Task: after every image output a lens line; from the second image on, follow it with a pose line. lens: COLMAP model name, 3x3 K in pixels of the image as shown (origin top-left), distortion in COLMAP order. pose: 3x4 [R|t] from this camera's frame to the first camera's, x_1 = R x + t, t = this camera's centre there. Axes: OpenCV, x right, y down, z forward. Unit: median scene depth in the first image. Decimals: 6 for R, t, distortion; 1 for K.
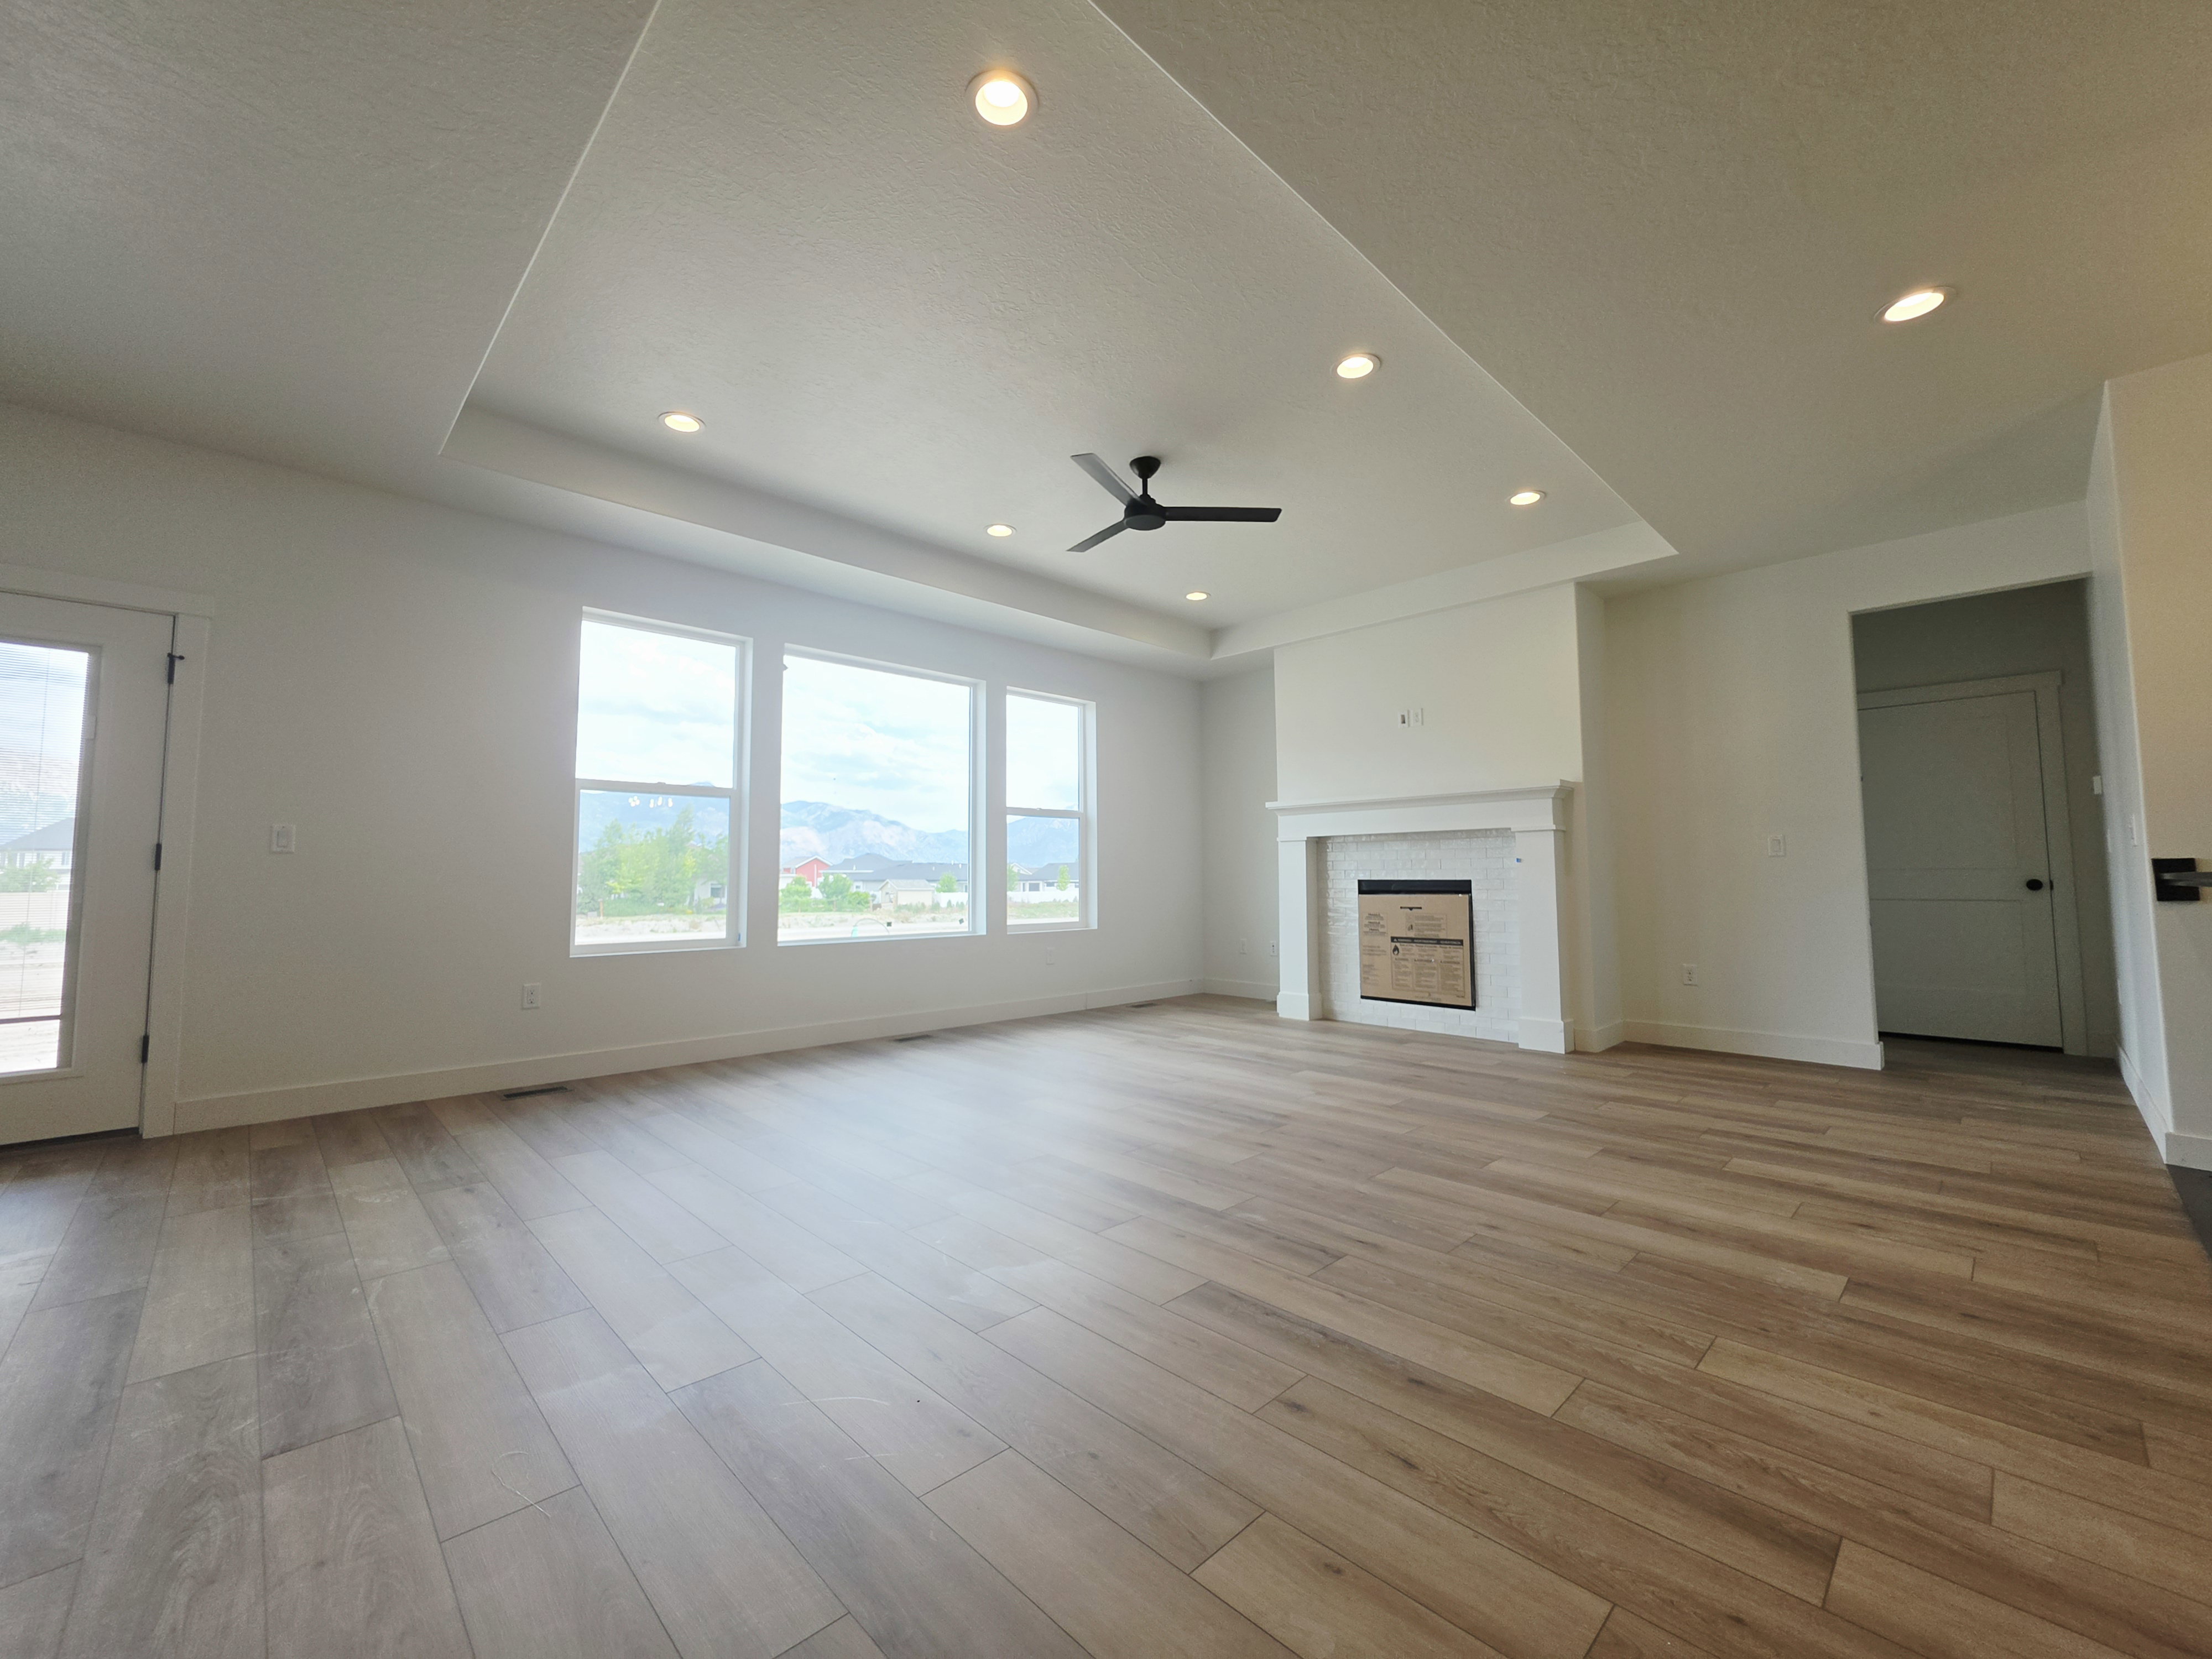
lens RADIAL K [[889.3, 0, 1099.9], [0, 889.3, 820.1], [0, 0, 1]] dist [-0.006304, 0.002382]
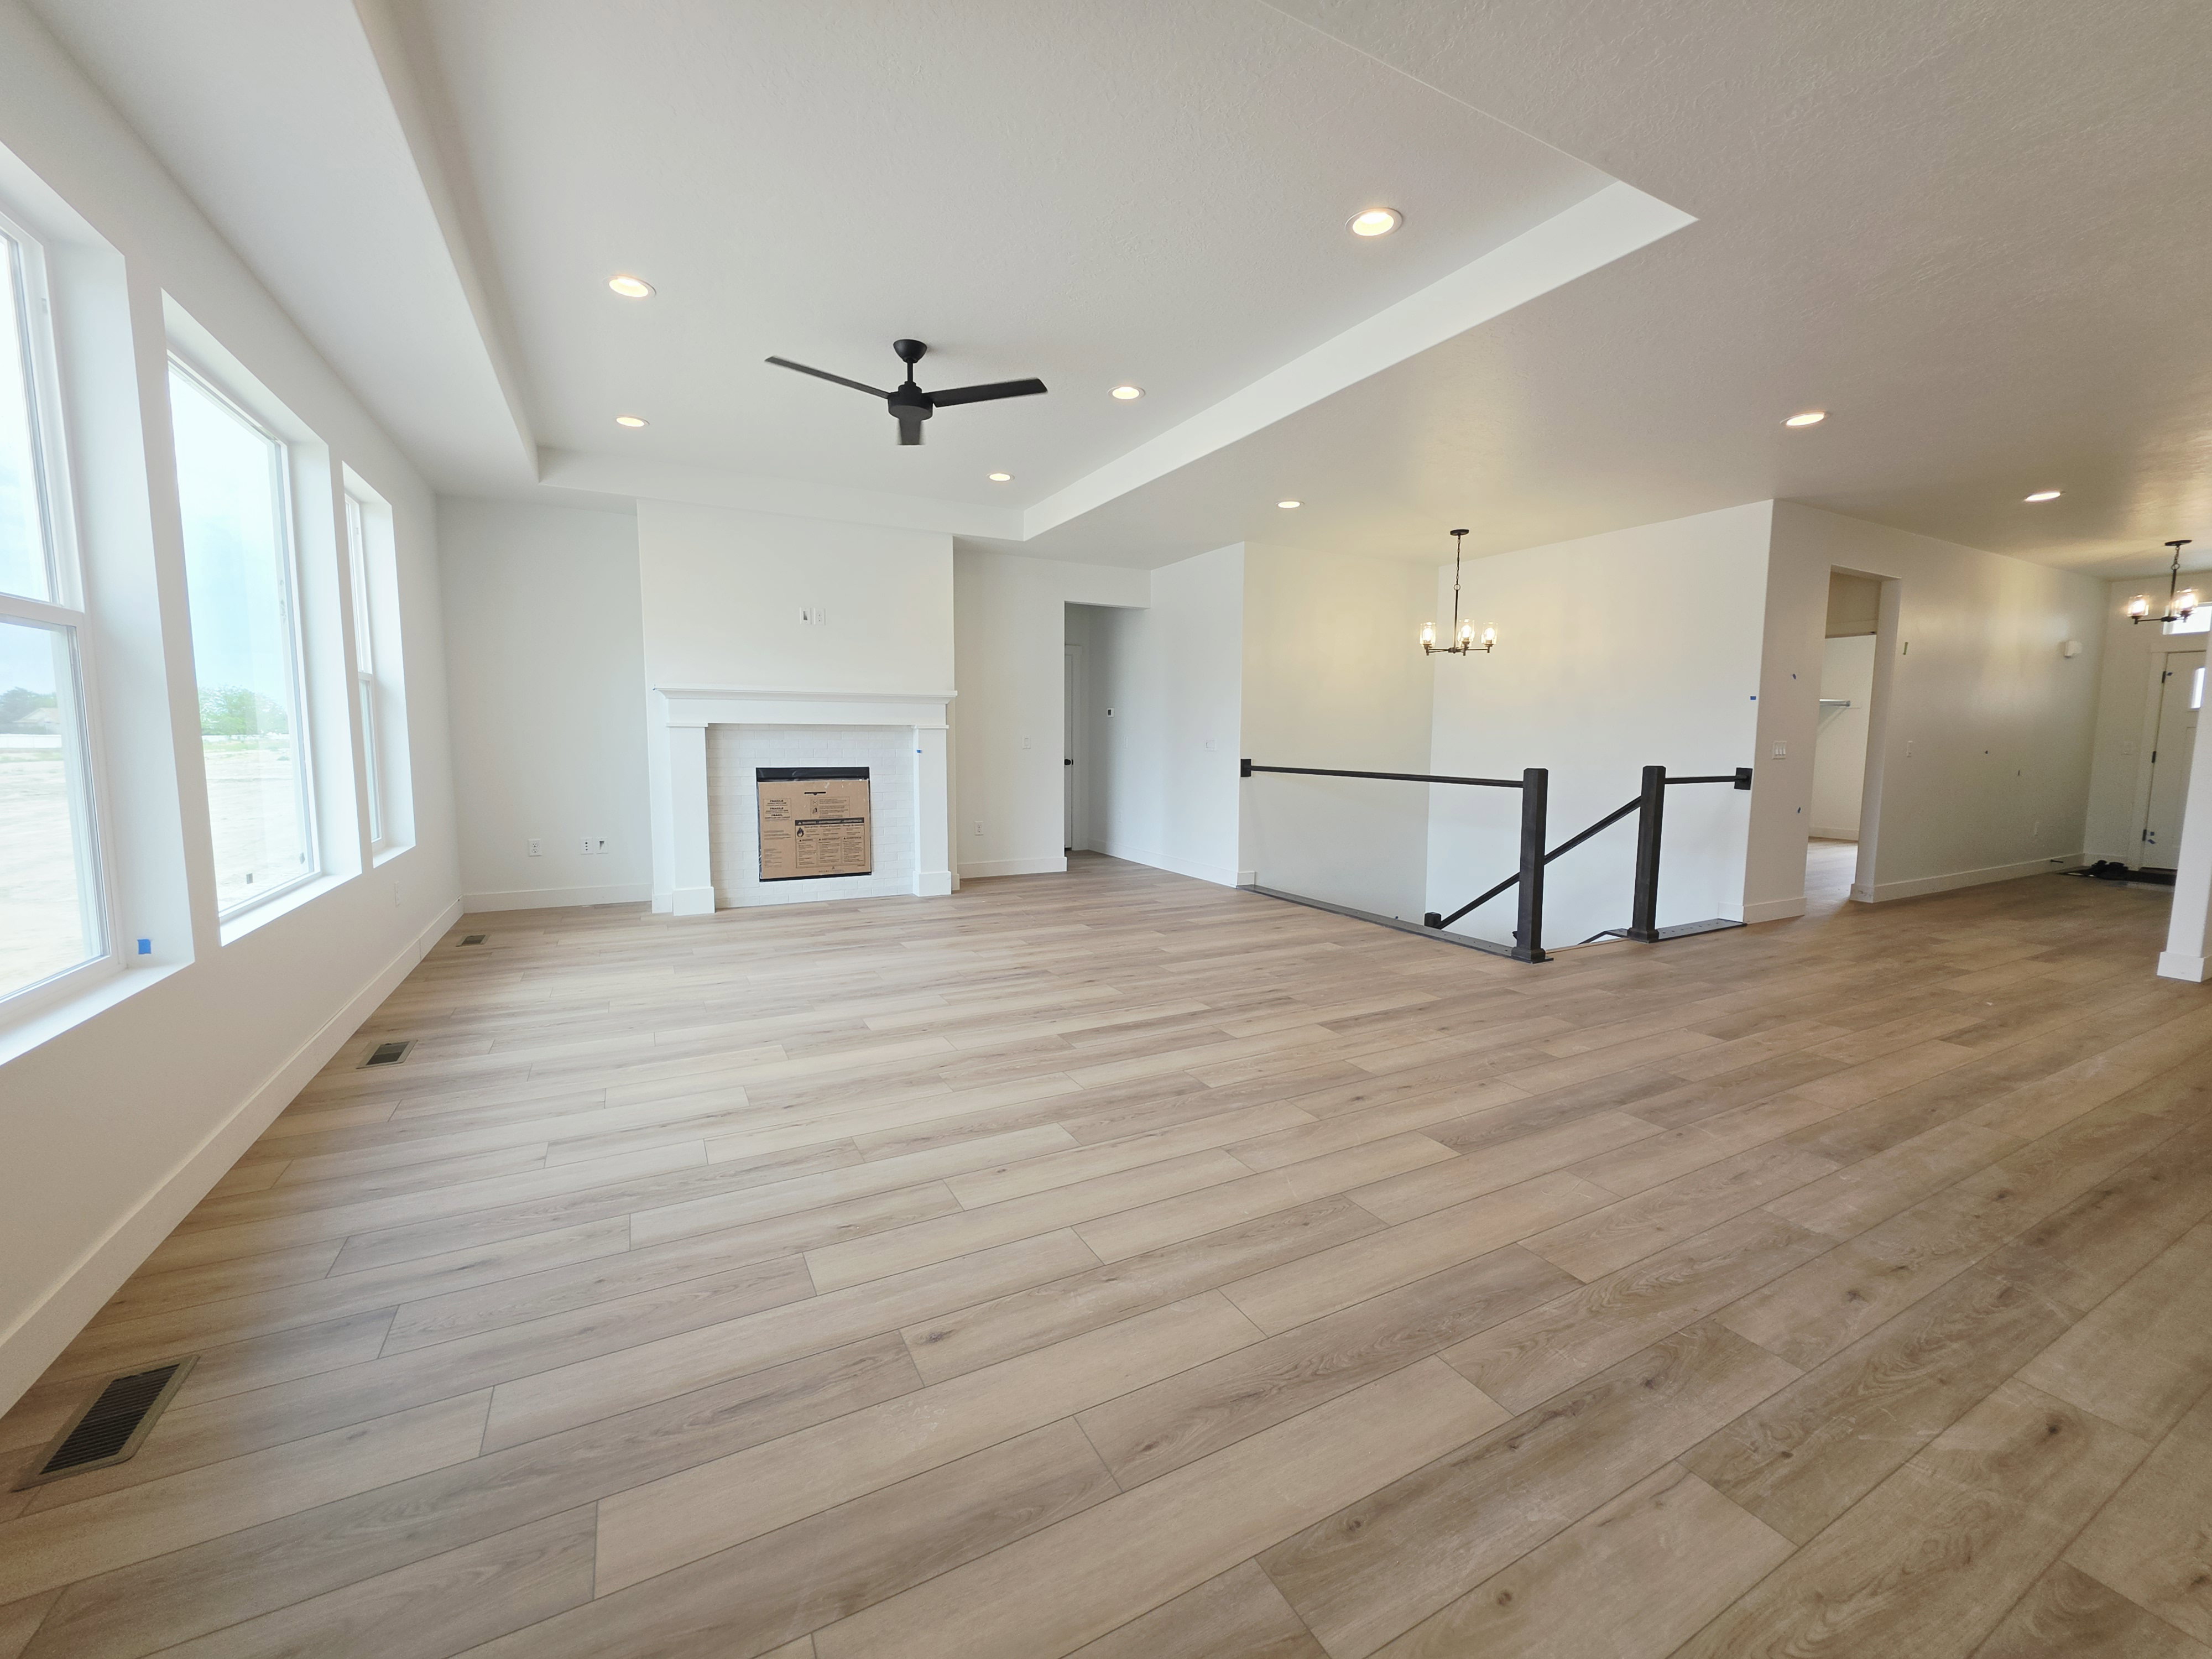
lens RADIAL K [[889.3, 0, 1099.9], [0, 889.3, 820.1], [0, 0, 1]] dist [-0.006304, 0.002382]
pose [[0.279283, -0.087234, 0.956238, -0.666098], [-0.072045, 0.991154, 0.111461, -0.017239], [-0.957502, -0.100021, 0.270528, 0.397702]]
